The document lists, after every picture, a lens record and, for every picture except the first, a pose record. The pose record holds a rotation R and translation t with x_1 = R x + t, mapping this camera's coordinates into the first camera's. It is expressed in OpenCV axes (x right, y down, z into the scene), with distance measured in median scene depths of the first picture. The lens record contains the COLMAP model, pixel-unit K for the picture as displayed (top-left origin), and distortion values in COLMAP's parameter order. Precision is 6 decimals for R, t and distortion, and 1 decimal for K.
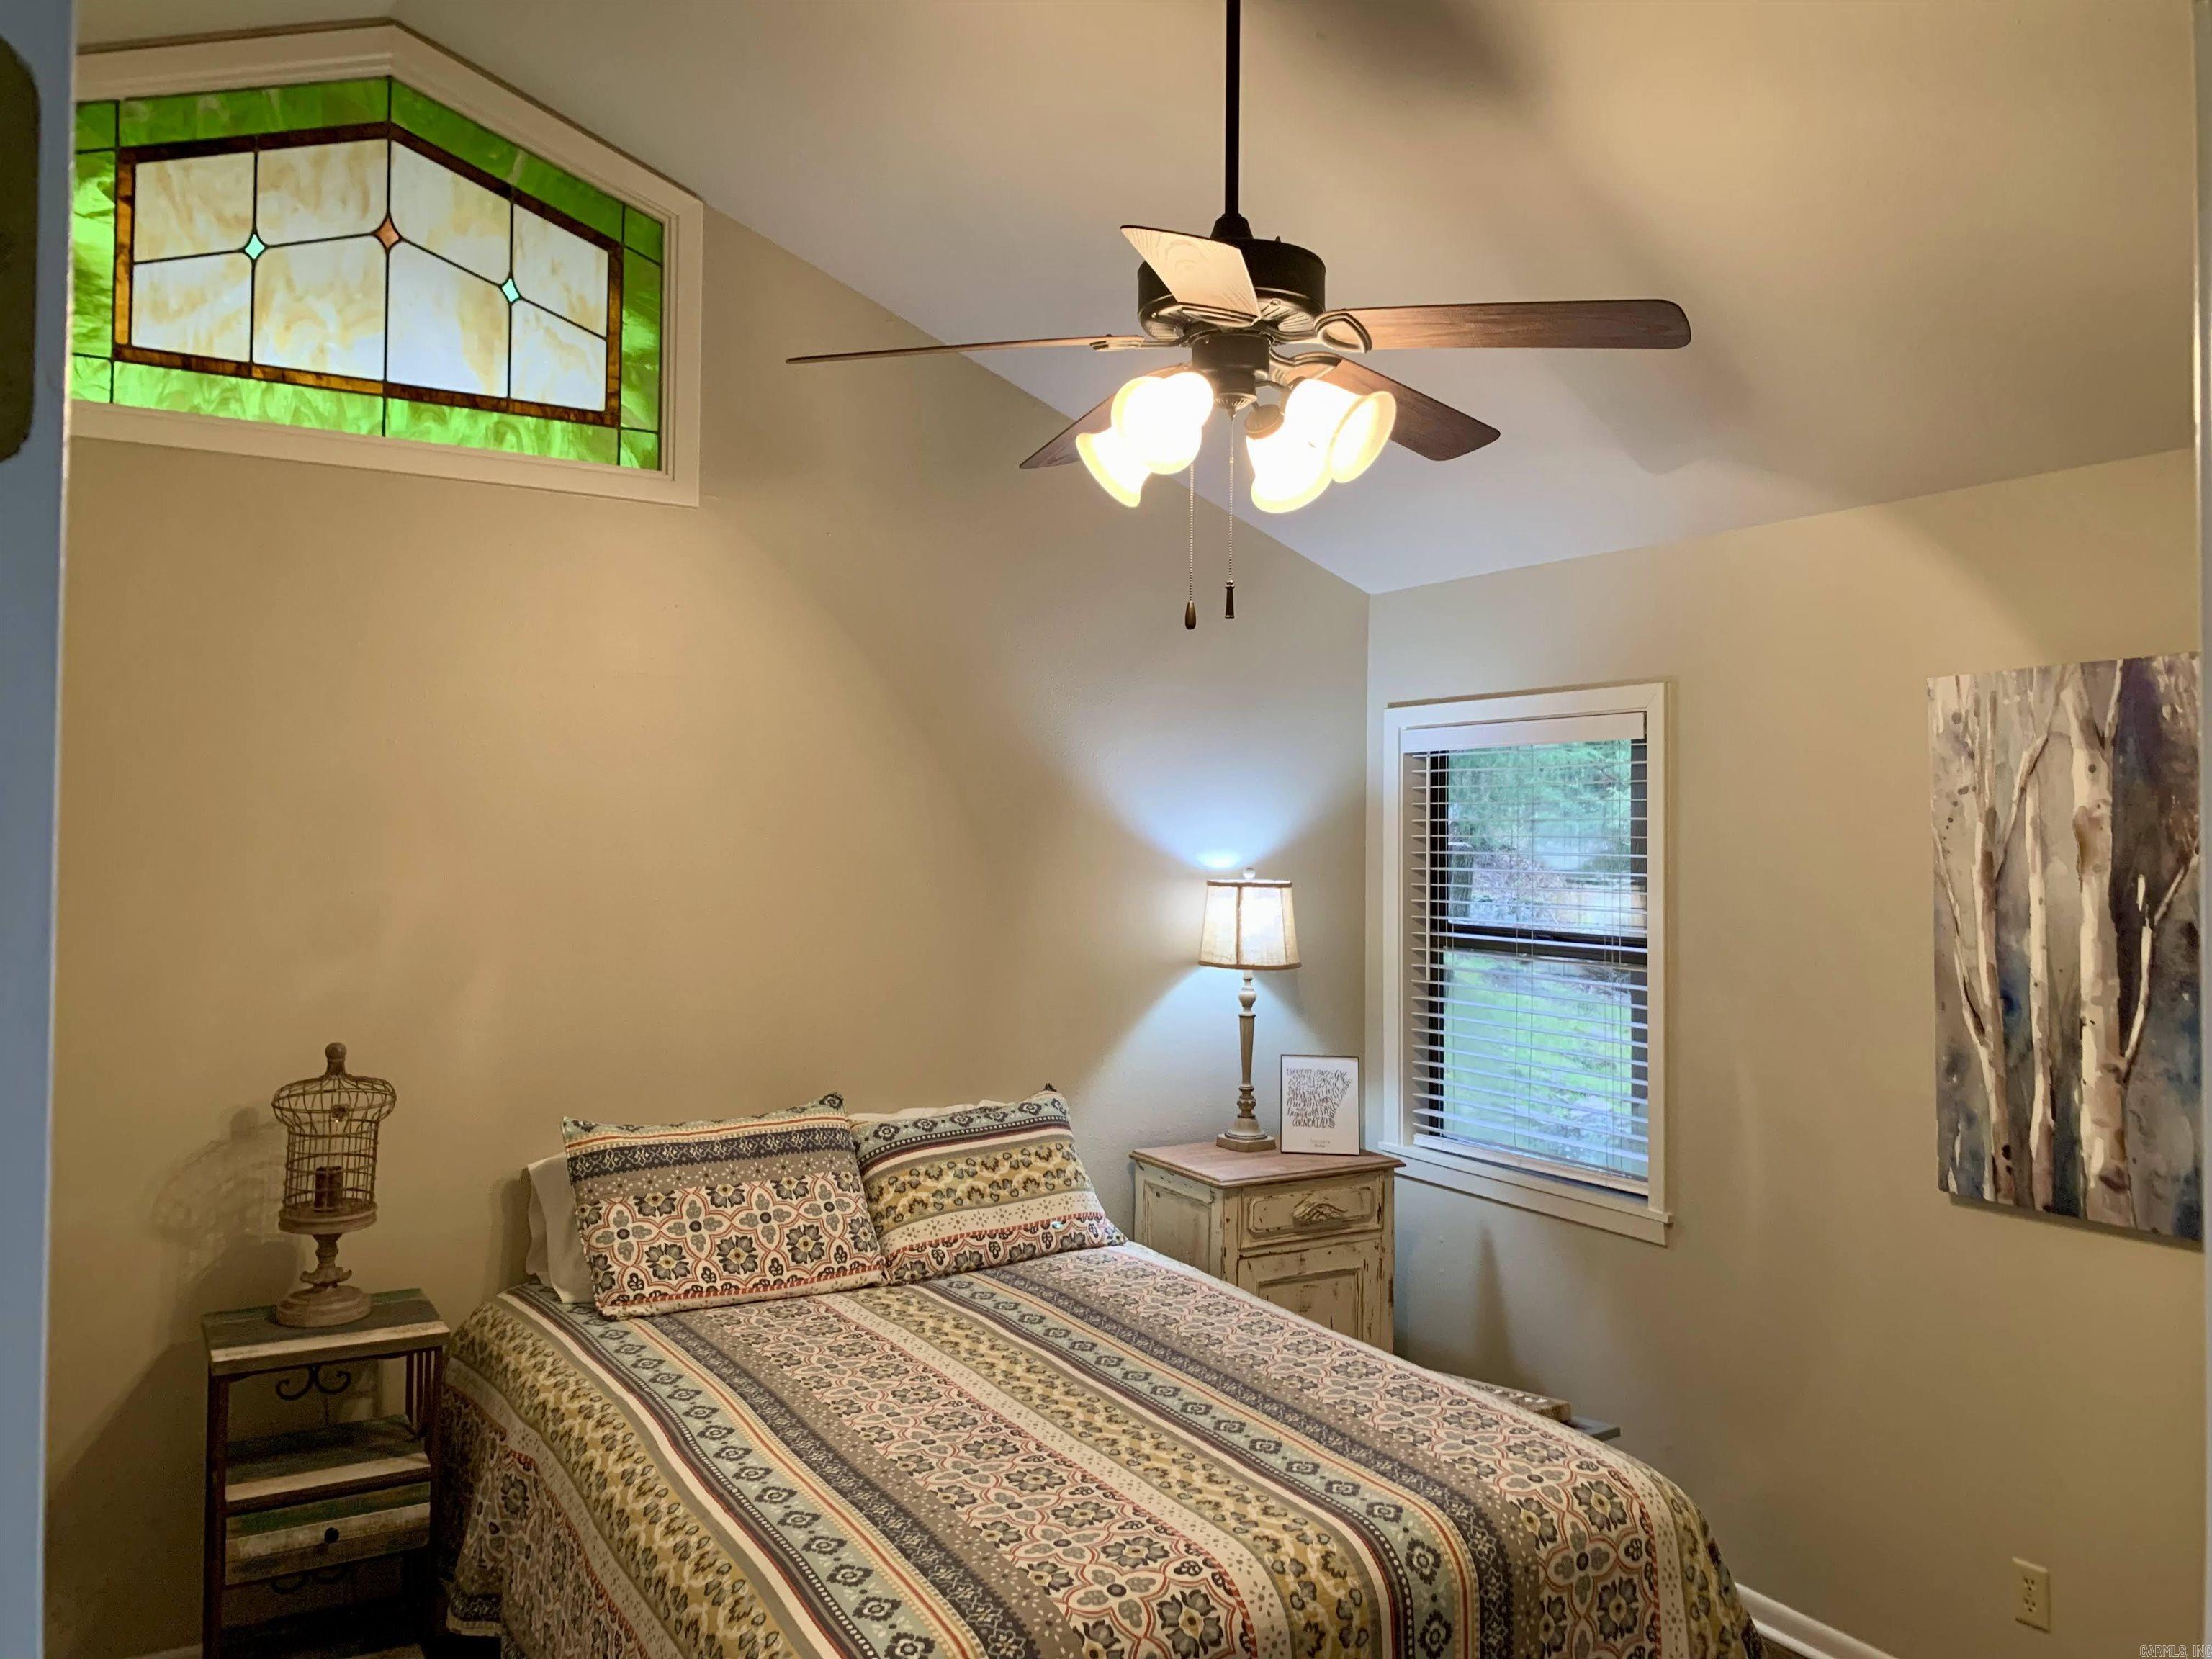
lens RADIAL K [[1632.9, 0, 1106.0], [0, 1632.9, 829.5], [0, 0, 1]] dist [0.011677, -0.005613]
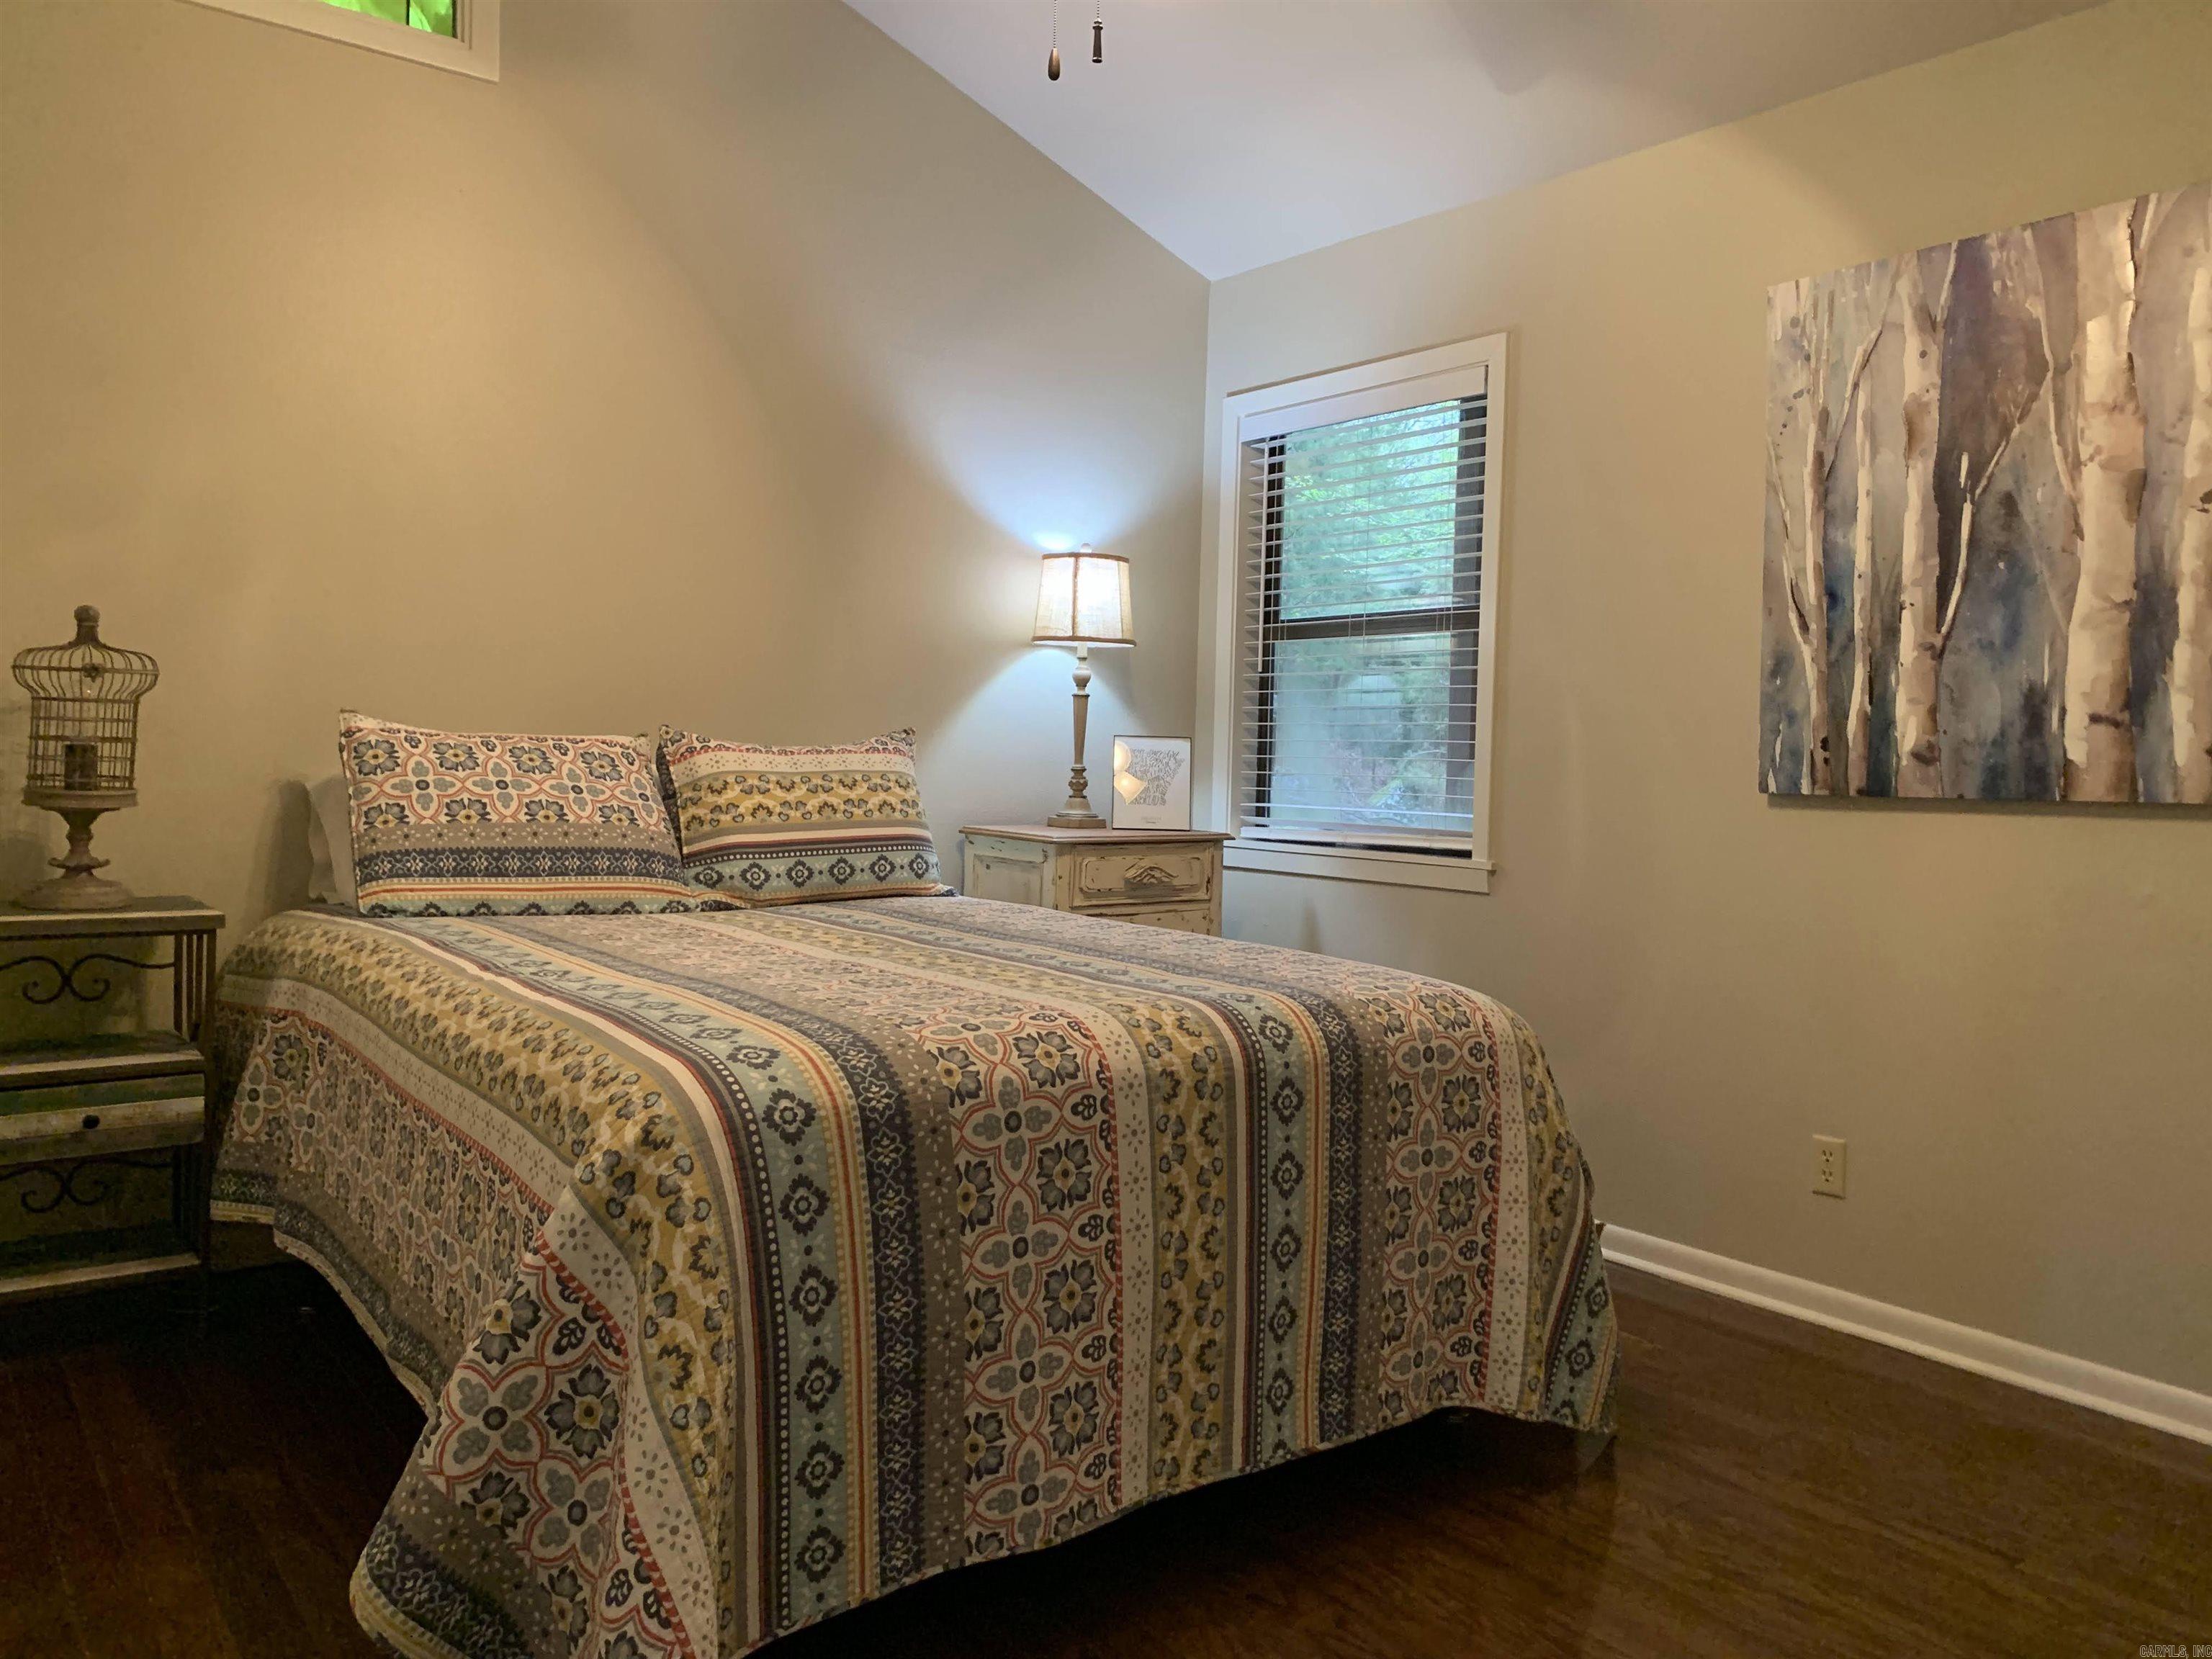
lens RADIAL K [[1632.9, 0, 1106.0], [0, 1632.9, 829.5], [0, 0, 1]] dist [0.011677, -0.005613]
pose [[0.992682, 0.012376, 0.120122, -0.021142], [-0.018668, 0.998504, 0.051399, 0.208056], [-0.119306, -0.053266, 0.991428, 0.032761]]
